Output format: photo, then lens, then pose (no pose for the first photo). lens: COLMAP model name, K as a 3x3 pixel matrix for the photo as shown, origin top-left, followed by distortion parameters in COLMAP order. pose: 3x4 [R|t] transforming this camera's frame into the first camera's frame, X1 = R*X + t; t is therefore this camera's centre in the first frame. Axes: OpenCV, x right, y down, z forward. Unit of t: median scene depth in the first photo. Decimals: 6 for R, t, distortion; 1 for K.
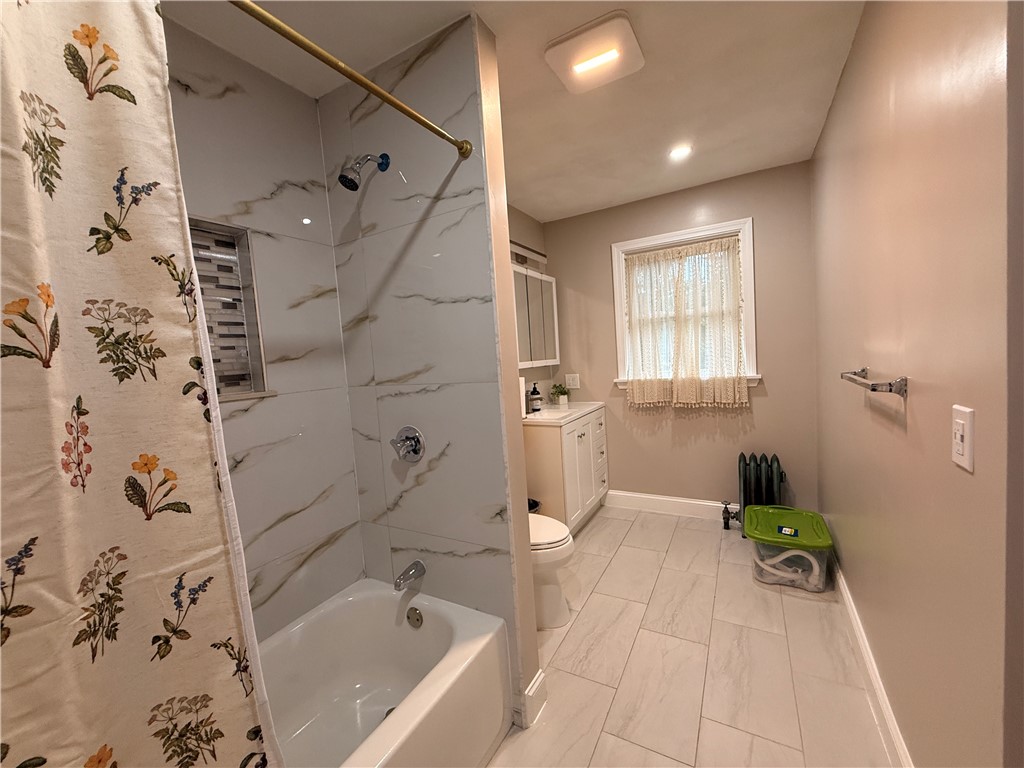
lens RADIAL K [[407.5, 0, 510.4], [0, 407.5, 384.9], [0, 0, 1]] dist [-0.000244, 0.000017]
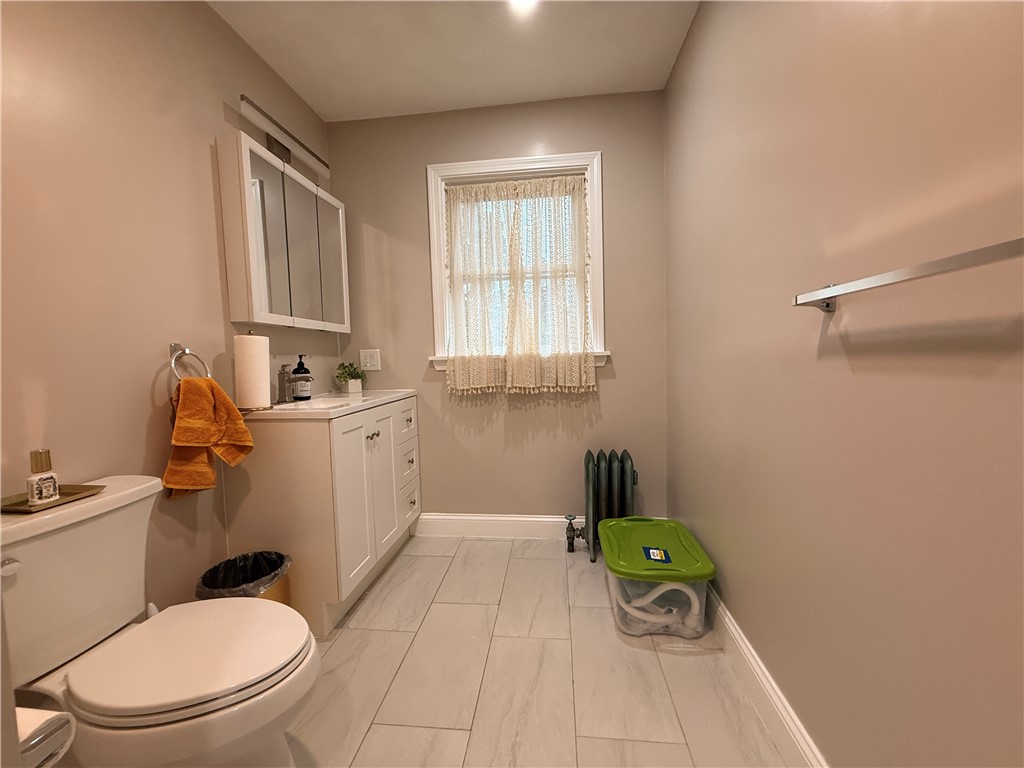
lens RADIAL K [[407.5, 0, 510.4], [0, 407.5, 384.9], [0, 0, 1]] dist [-0.000244, 0.000017]
pose [[0.916325, 0.013803, 0.400198, 0.113072], [-0.005392, 0.999740, -0.022135, 0.057059], [-0.400400, 0.018125, 0.916161, 0.330302]]
